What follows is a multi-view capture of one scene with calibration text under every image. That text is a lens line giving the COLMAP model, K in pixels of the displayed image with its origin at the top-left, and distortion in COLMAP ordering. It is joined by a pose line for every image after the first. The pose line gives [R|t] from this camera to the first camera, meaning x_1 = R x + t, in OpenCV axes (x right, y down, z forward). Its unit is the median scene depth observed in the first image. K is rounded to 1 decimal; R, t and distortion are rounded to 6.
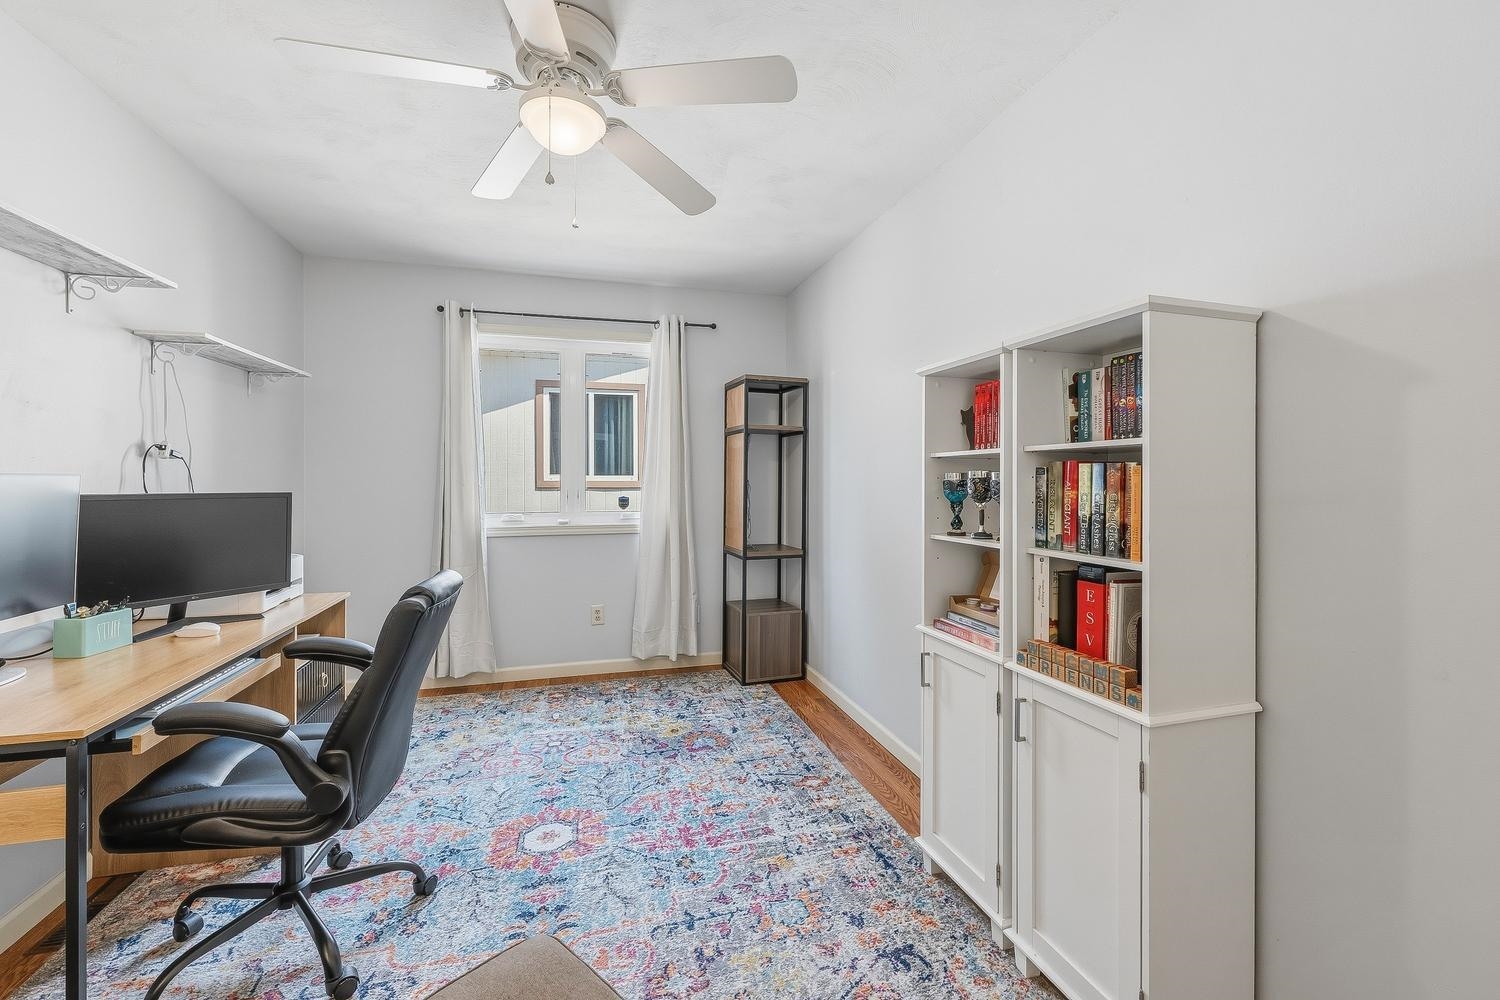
lens RADIAL K [[604.8, 0, 746.2], [0, 604.8, 504.8], [0, 0, 1]] dist [0.000236, -0.000005]
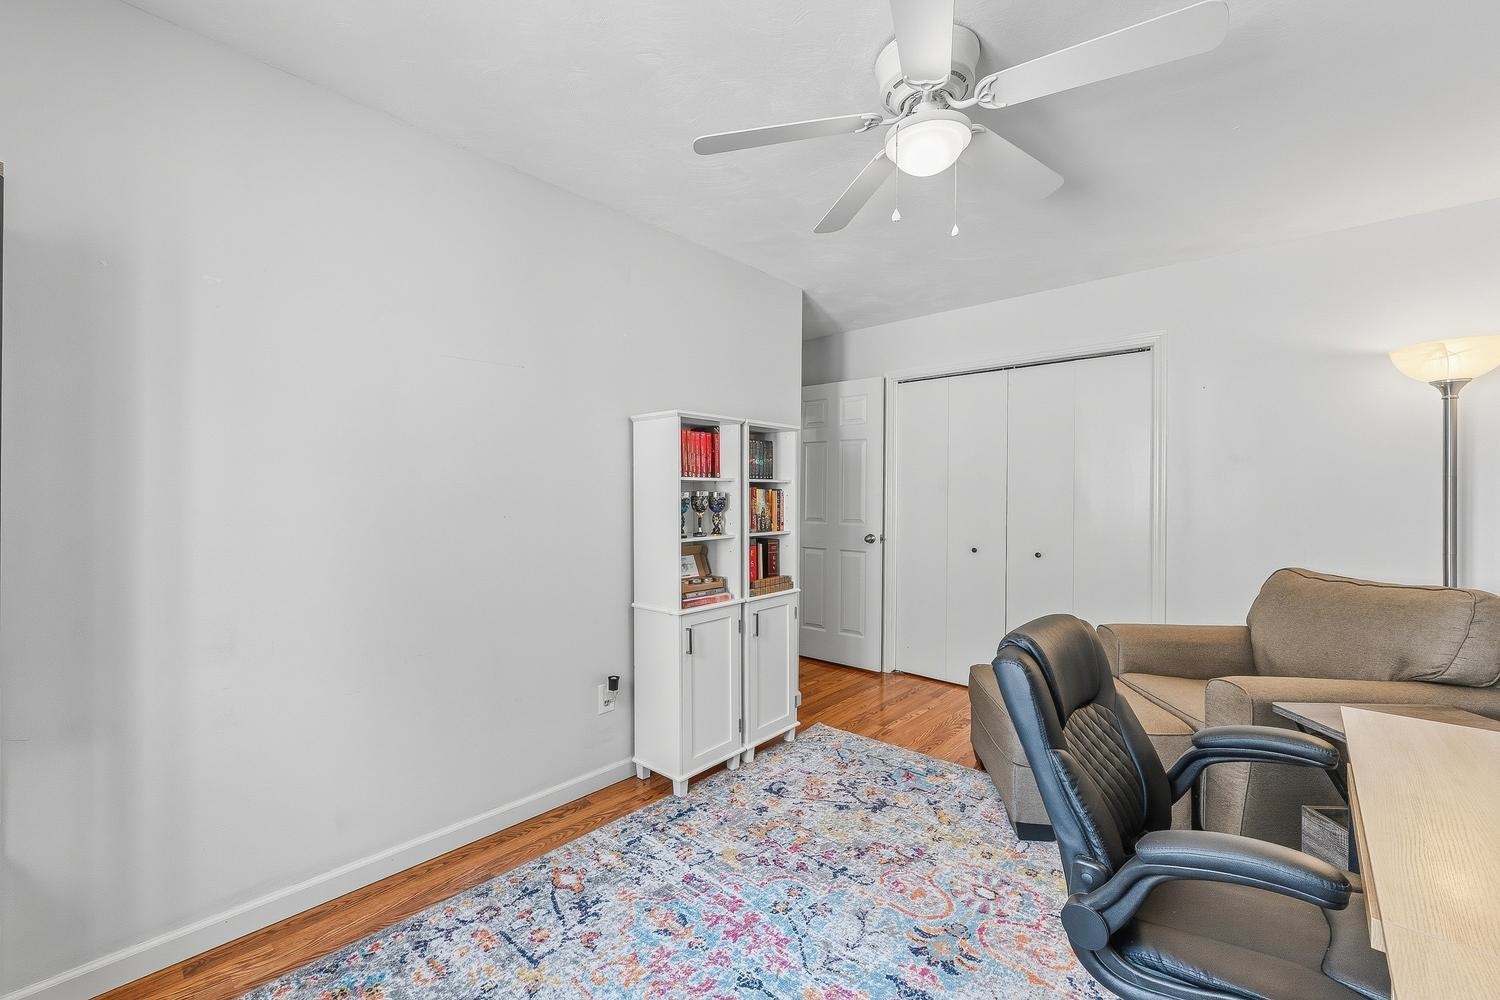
lens RADIAL K [[604.8, 0, 746.2], [0, 604.8, 504.8], [0, 0, 1]] dist [0.000236, -0.000005]
pose [[-0.521792, -0.018504, 0.852872, -0.922975], [0.033346, 0.998558, 0.042066, -0.078998], [-0.852421, 0.050390, -0.520422, 1.613229]]
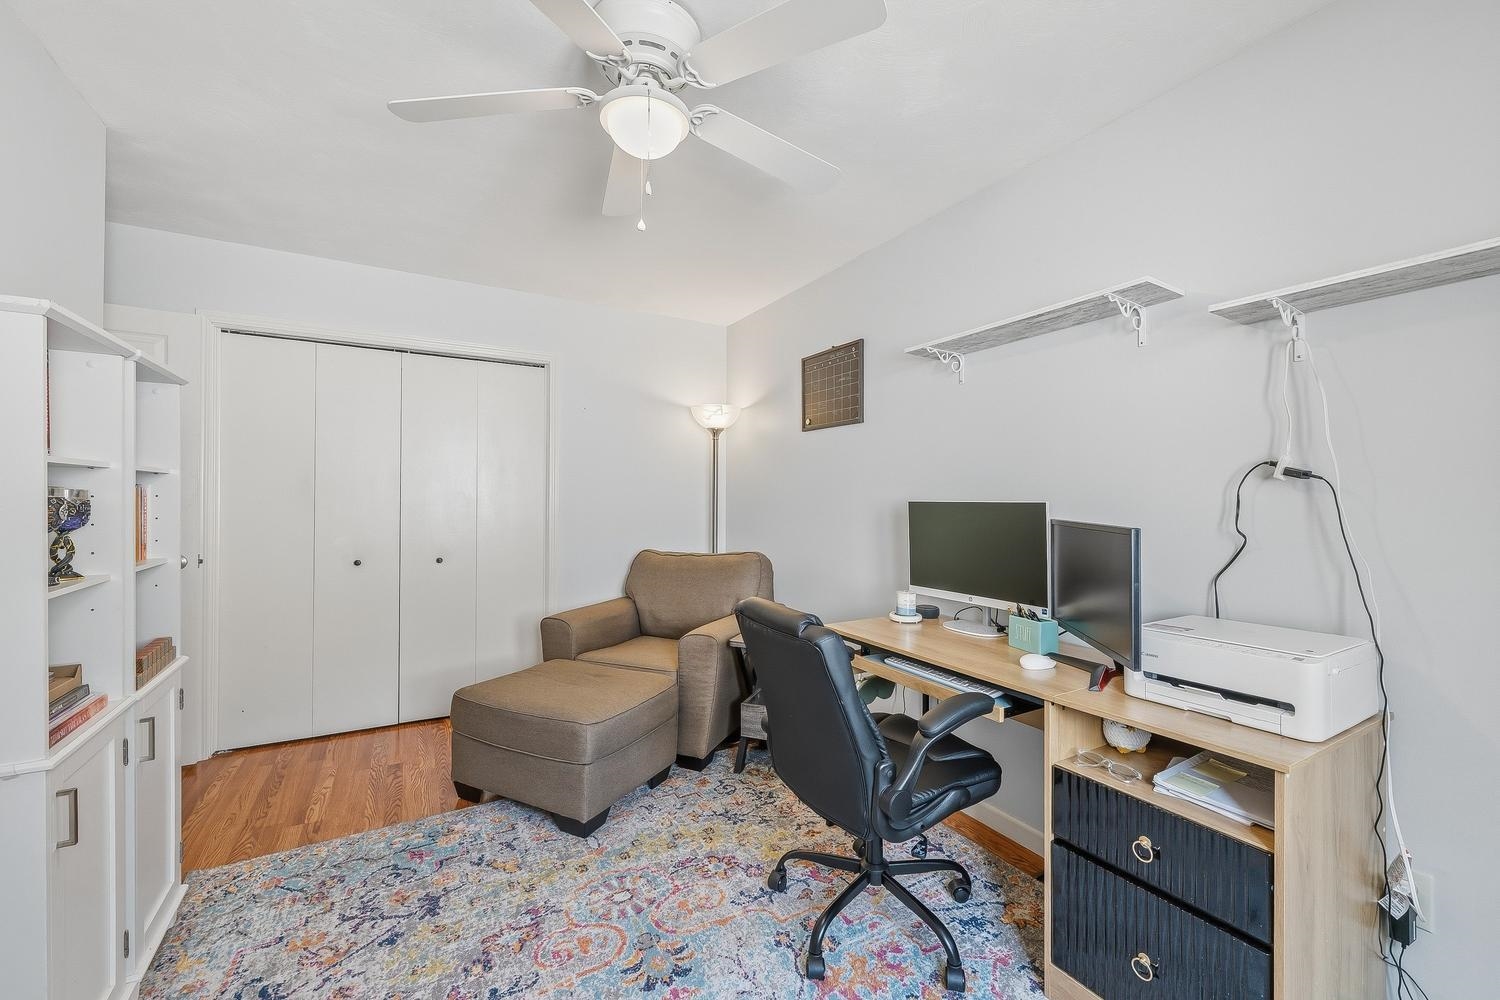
lens RADIAL K [[604.8, 0, 746.2], [0, 604.8, 504.8], [0, 0, 1]] dist [0.000236, -0.000005]
pose [[-0.972060, -0.007698, -0.234606, -0.221834], [-0.020145, 0.998511, 0.050704, -0.081514], [0.233866, 0.054014, -0.970767, 1.773625]]
